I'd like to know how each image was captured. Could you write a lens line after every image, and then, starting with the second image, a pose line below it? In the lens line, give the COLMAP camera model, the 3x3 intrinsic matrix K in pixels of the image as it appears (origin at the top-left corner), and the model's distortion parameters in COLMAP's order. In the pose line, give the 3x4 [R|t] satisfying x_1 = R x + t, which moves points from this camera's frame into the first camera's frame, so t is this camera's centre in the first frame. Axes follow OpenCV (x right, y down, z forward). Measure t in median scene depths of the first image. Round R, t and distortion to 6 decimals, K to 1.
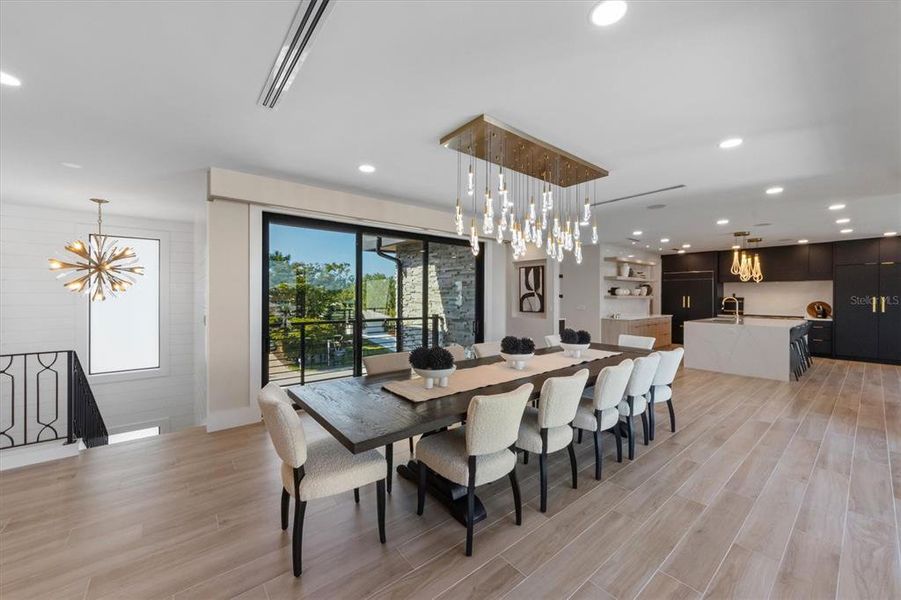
lens RADIAL K [[342.4, 0, 446.3], [0, 342.4, 294.1], [0, 0, 1]] dist [-0.000712, -0.000331]
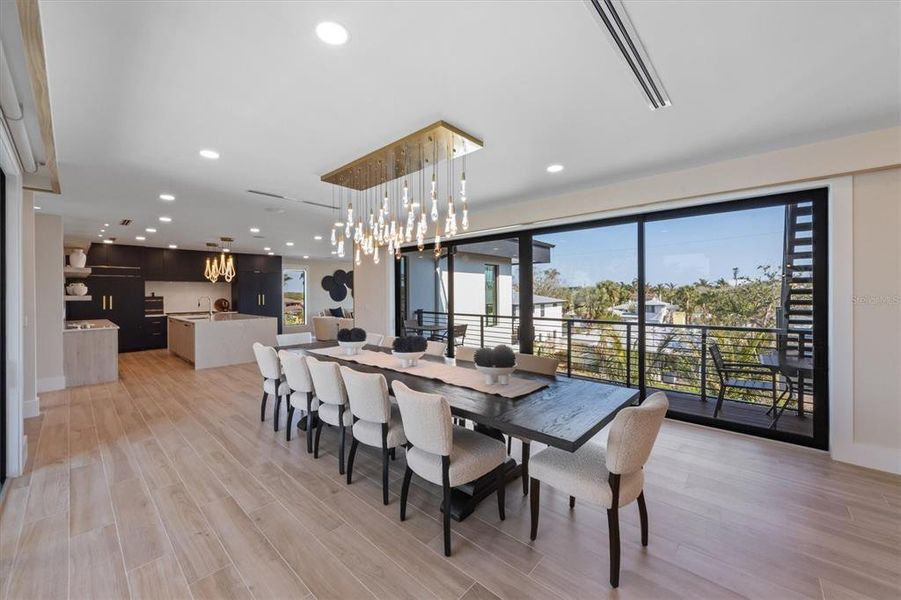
lens RADIAL K [[345.2, 0, 447.0], [0, 345.2, 291.8], [0, 0, 1]] dist [0.000515, 0.000595]
pose [[-0.153956, 0.002948, 0.988073, -0.396668], [0.005360, 0.999983, -0.002148, 0.004609], [-0.988063, 0.004966, -0.153969, 0.462036]]
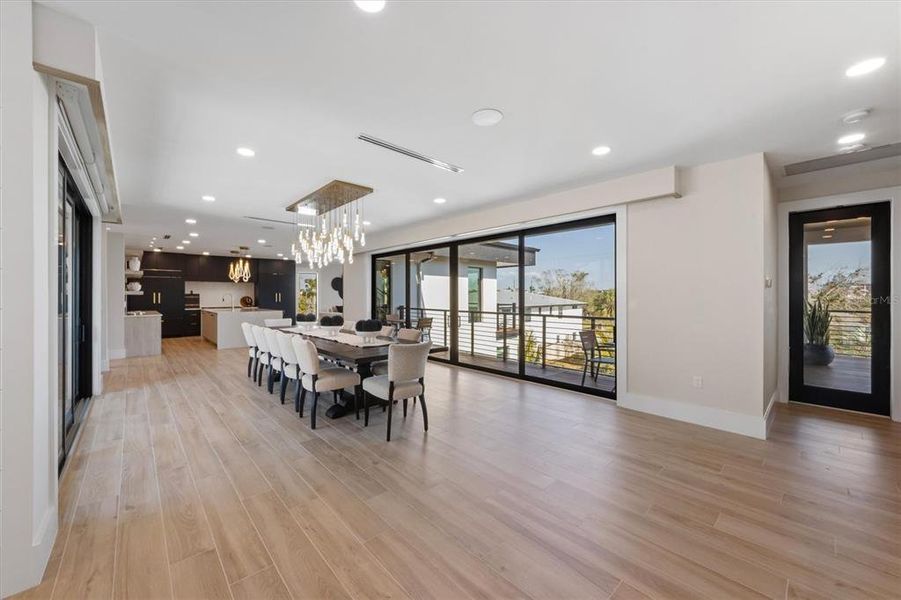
lens RADIAL K [[342.4, 0, 446.3], [0, 342.4, 294.1], [0, 0, 1]] dist [-0.000712, -0.000331]
pose [[-0.067826, 0.001826, 0.997695, -0.633849], [0.000003, 0.999998, -0.001830, 0.019226], [-0.997697, -0.000121, -0.067826, 0.261000]]
